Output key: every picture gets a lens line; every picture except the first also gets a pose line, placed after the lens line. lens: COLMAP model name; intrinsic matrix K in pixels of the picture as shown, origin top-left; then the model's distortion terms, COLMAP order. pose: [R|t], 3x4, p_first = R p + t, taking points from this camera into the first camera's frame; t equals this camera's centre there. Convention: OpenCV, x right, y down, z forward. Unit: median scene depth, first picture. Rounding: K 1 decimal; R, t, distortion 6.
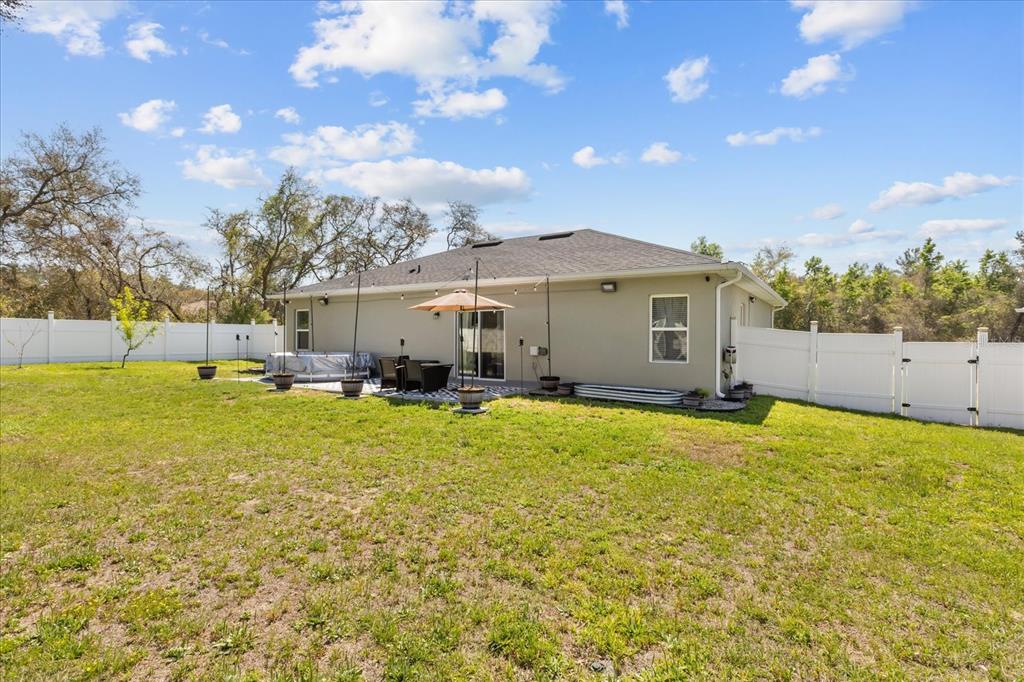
lens RADIAL K [[452.3, 0, 509.8], [0, 452.3, 337.4], [0, 0, 1]] dist [0.000264, -0.000051]
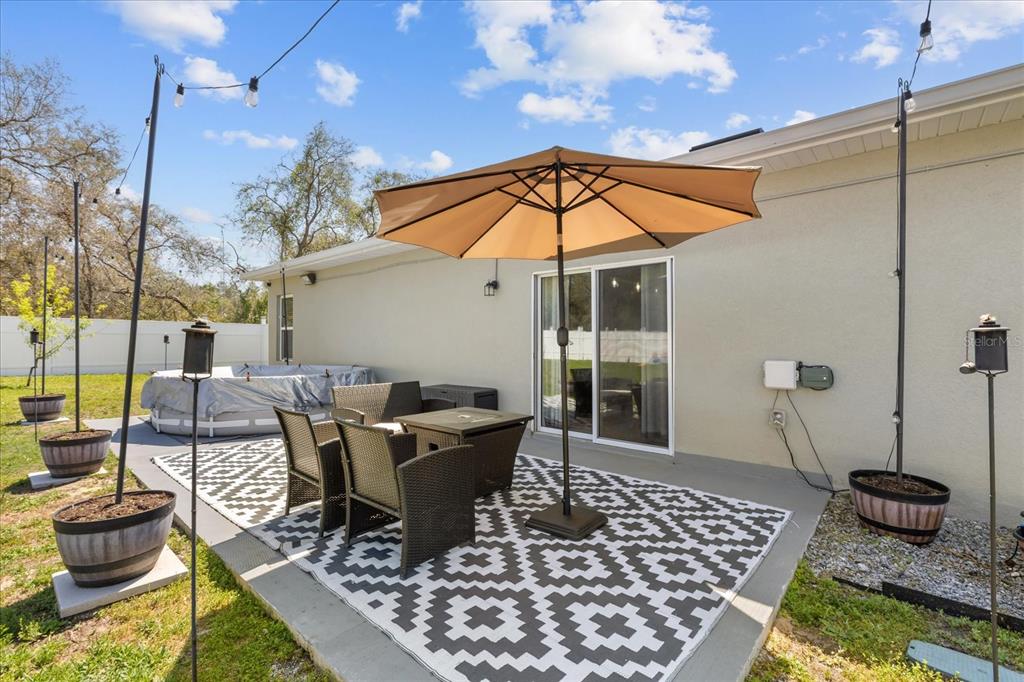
lens RADIAL K [[452.3, 0, 509.8], [0, 452.3, 337.4], [0, 0, 1]] dist [0.000264, -0.000051]
pose [[0.986844, -0.001749, -0.161666, -0.079608], [-0.001226, 0.999832, -0.018303, 0.008458], [0.161671, 0.018260, 0.986676, 0.598301]]
